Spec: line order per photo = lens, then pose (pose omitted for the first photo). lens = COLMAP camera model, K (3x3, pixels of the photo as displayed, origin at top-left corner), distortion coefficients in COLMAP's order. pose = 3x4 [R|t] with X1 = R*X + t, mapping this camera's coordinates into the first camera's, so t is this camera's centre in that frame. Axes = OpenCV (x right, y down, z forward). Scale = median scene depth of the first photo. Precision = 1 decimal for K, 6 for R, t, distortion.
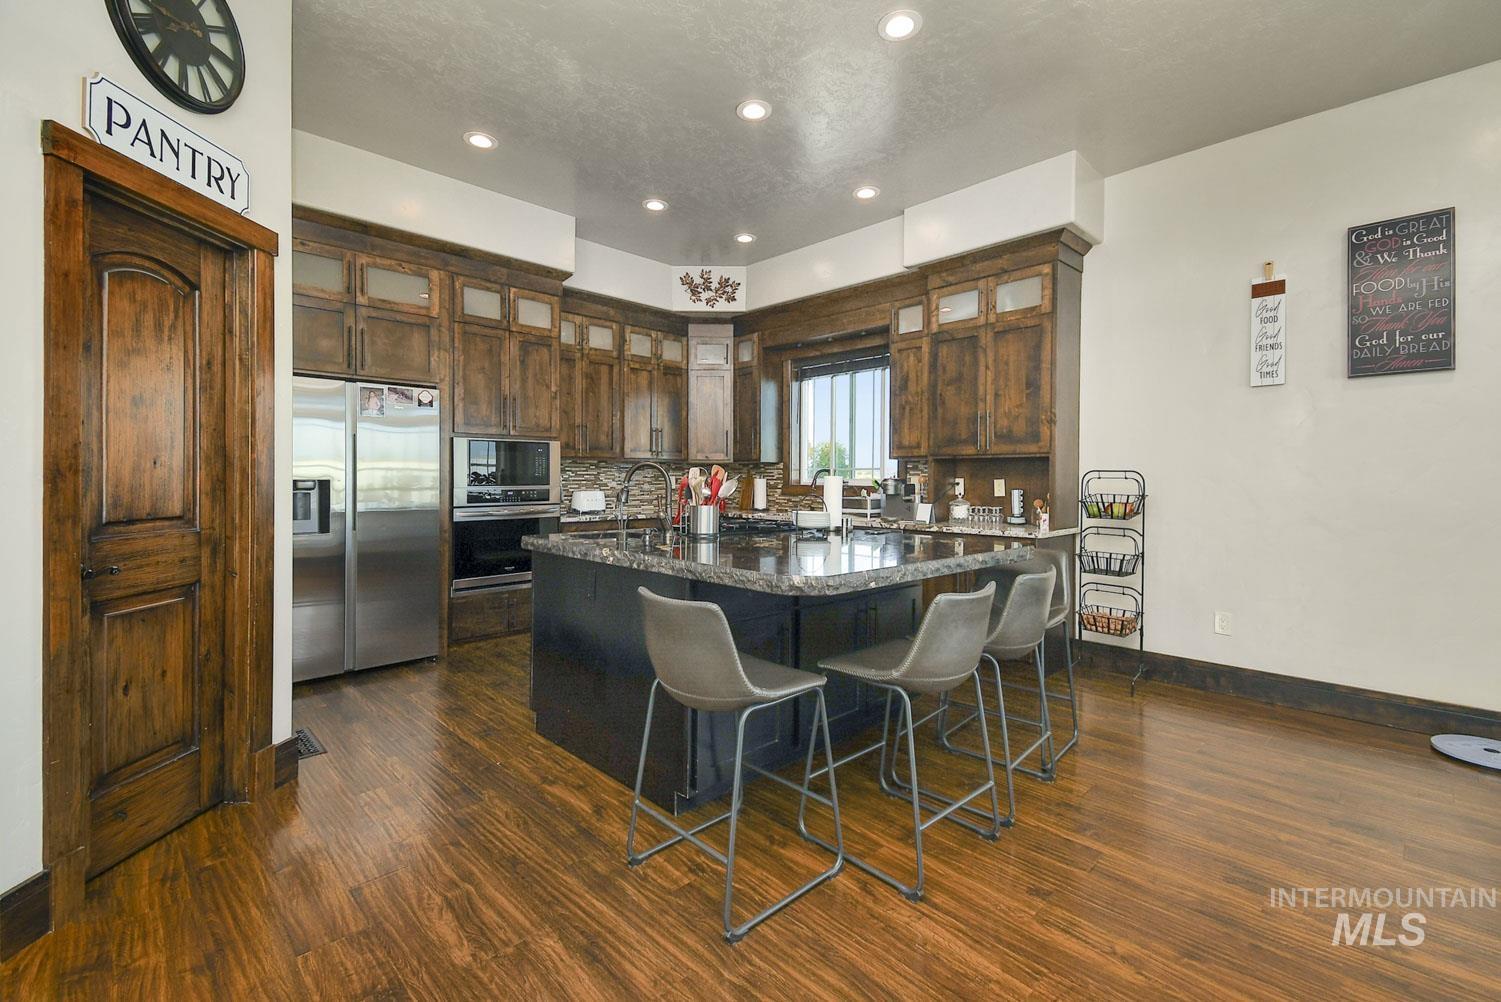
lens RADIAL K [[652.0, 0, 753.5], [0, 652.0, 489.0], [0, 0, 1]] dist [-0.000594, -0.000364]
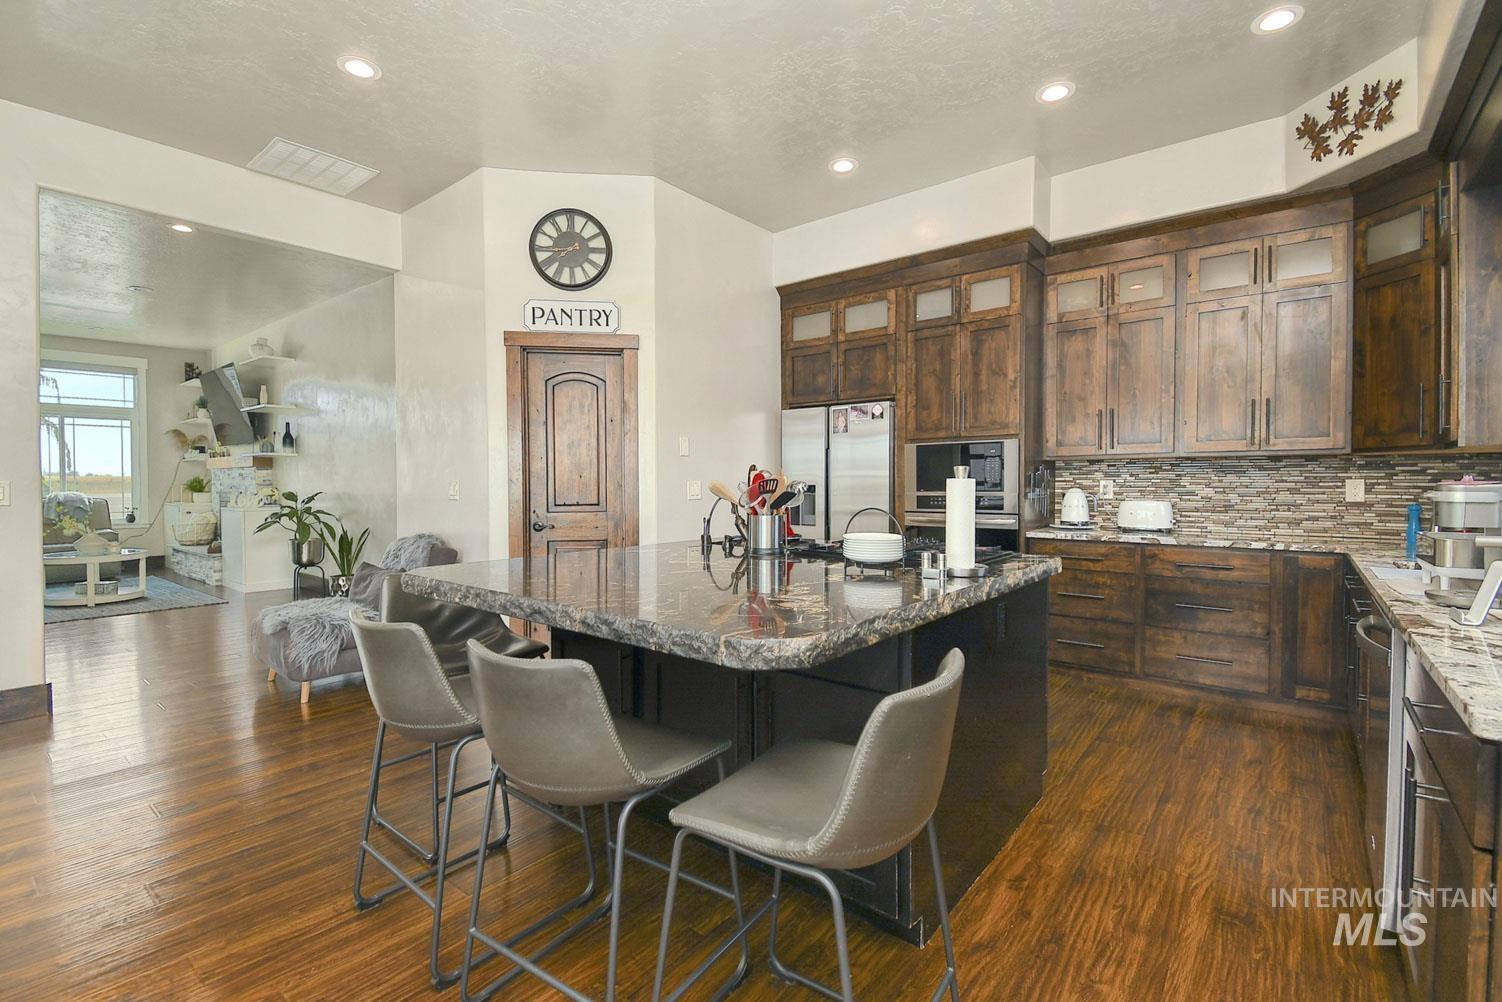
lens RADIAL K [[663.2, 0, 756.3], [0, 663.2, 497.8], [0, 0, 1]] dist [0.030012, -0.025699]
pose [[0.116577, 0.017649, -0.993025, 0.554748], [-0.016204, 0.999743, 0.015866, -0.006905], [0.993049, 0.014242, 0.116833, 0.631260]]
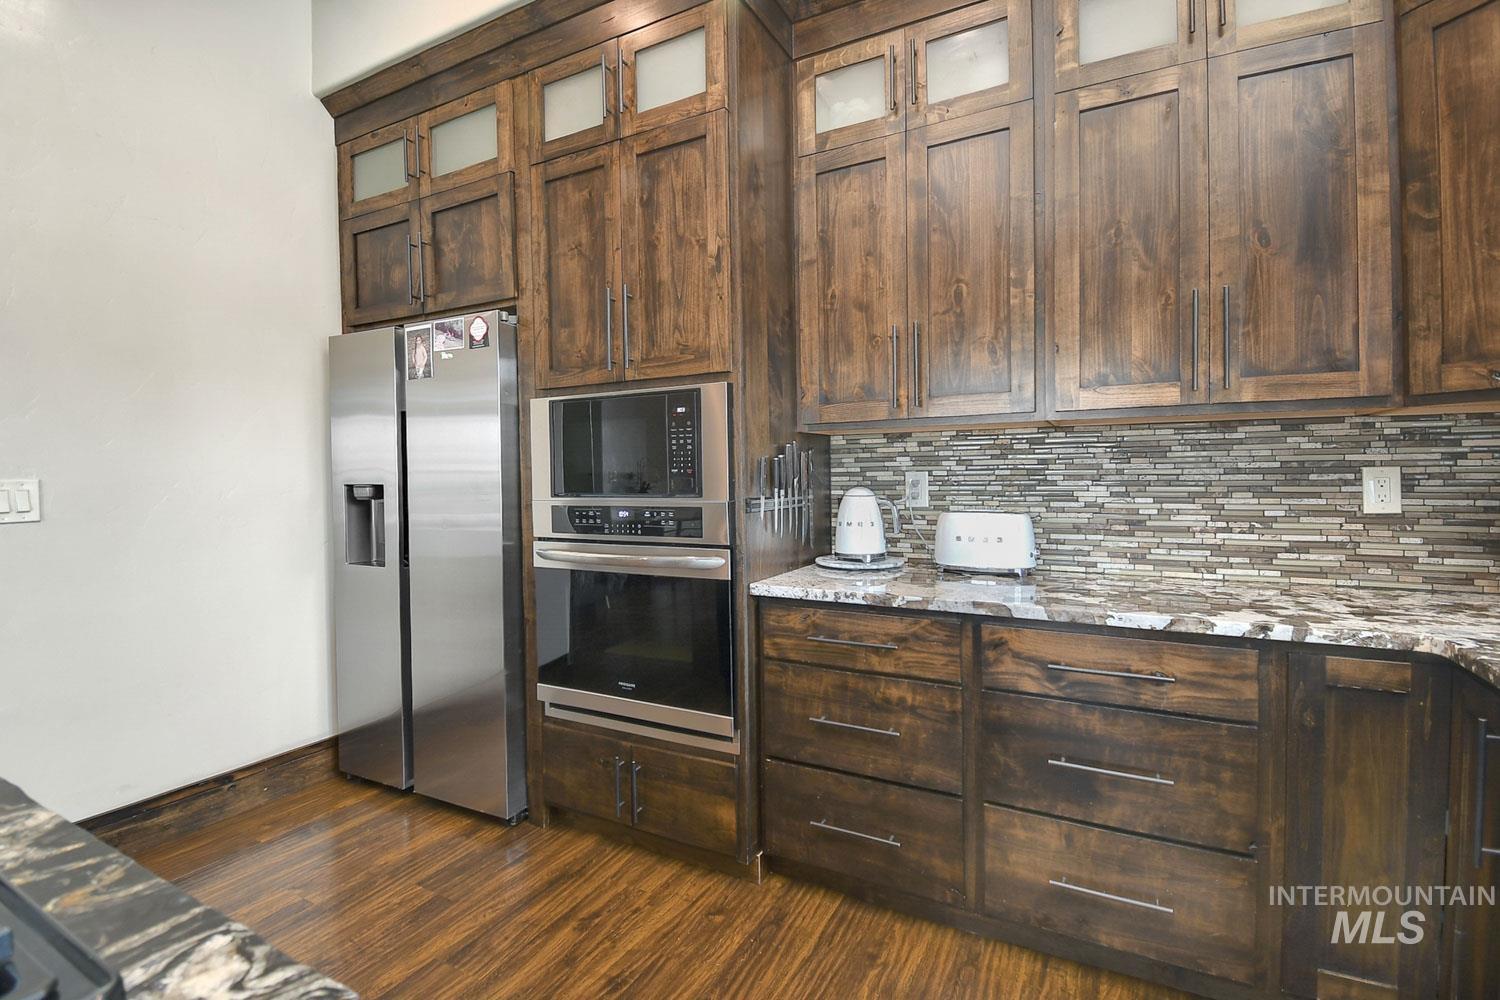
lens RADIAL K [[692.2, 0, 753.5], [0, 692.2, 483.9], [0, 0, 1]] dist [0.016525, -0.019343]
pose [[0.300409, 0.003918, -0.953802, 0.097479], [-0.007155, 0.999973, 0.001855, -0.016359], [0.953784, 0.006267, 0.300429, 0.986665]]
